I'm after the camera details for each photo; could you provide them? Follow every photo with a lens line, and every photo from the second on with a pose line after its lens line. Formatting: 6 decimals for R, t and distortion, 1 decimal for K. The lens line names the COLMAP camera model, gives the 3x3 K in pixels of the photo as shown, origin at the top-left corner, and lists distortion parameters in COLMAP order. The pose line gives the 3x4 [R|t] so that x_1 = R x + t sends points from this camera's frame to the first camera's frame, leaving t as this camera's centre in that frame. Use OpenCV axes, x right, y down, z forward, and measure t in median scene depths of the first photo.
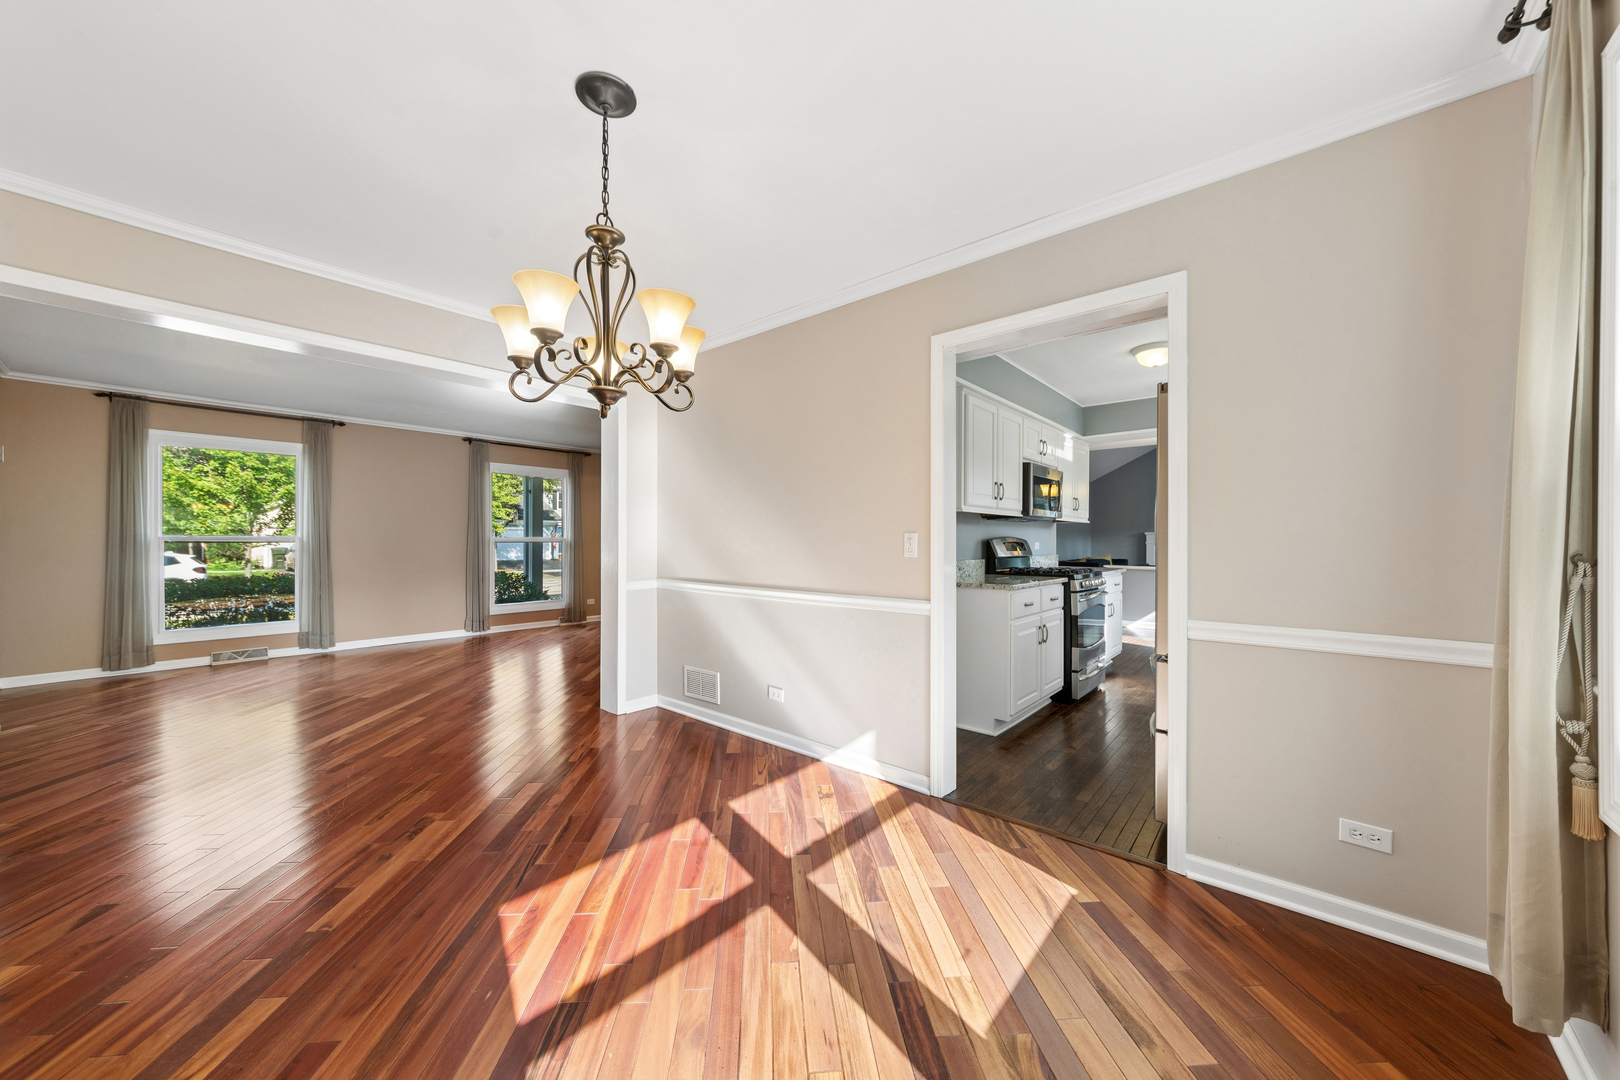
lens RADIAL K [[565.3, 0, 809.6], [0, 565.3, 543.3], [0, 0, 1]] dist [-0.001942, 0.000707]
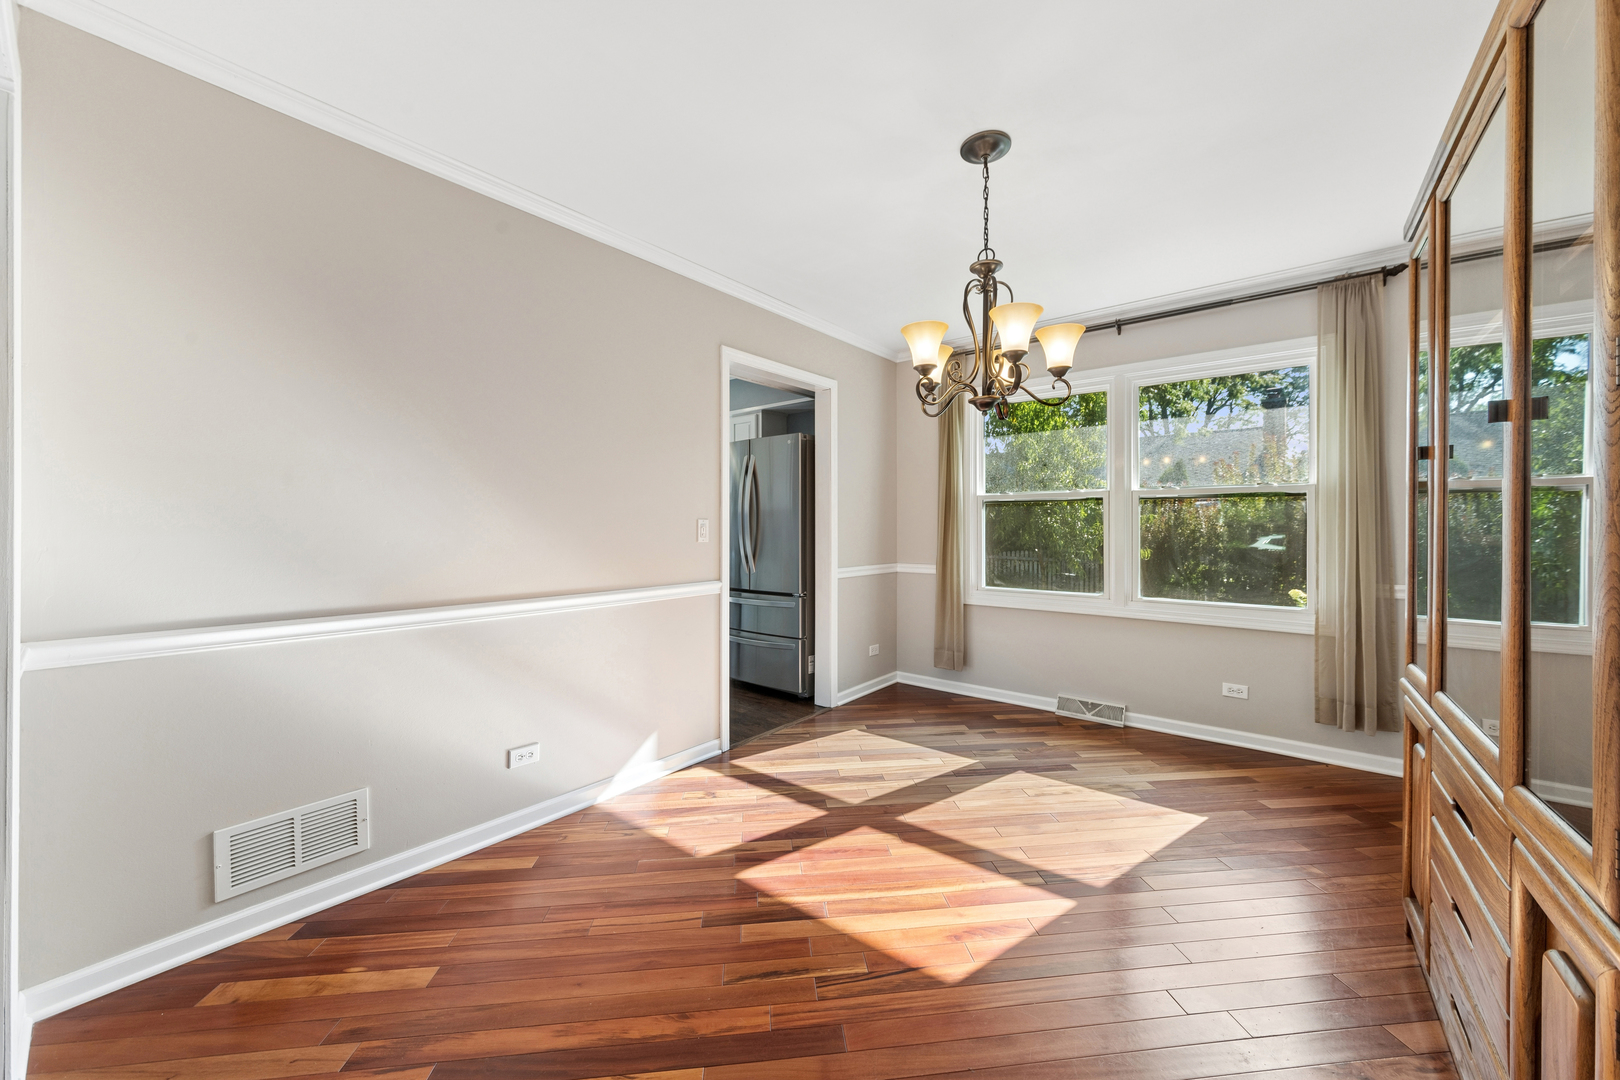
lens RADIAL K [[600.7, 0, 811.6], [0, 600.7, 530.1], [0, 0, 1]] dist [-0.003273, -0.000114]
pose [[-0.021677, -0.009879, 0.999716, -1.094334], [0.004092, 0.999942, 0.009969, -0.010251], [-0.999757, 0.004307, -0.021636, 0.945142]]
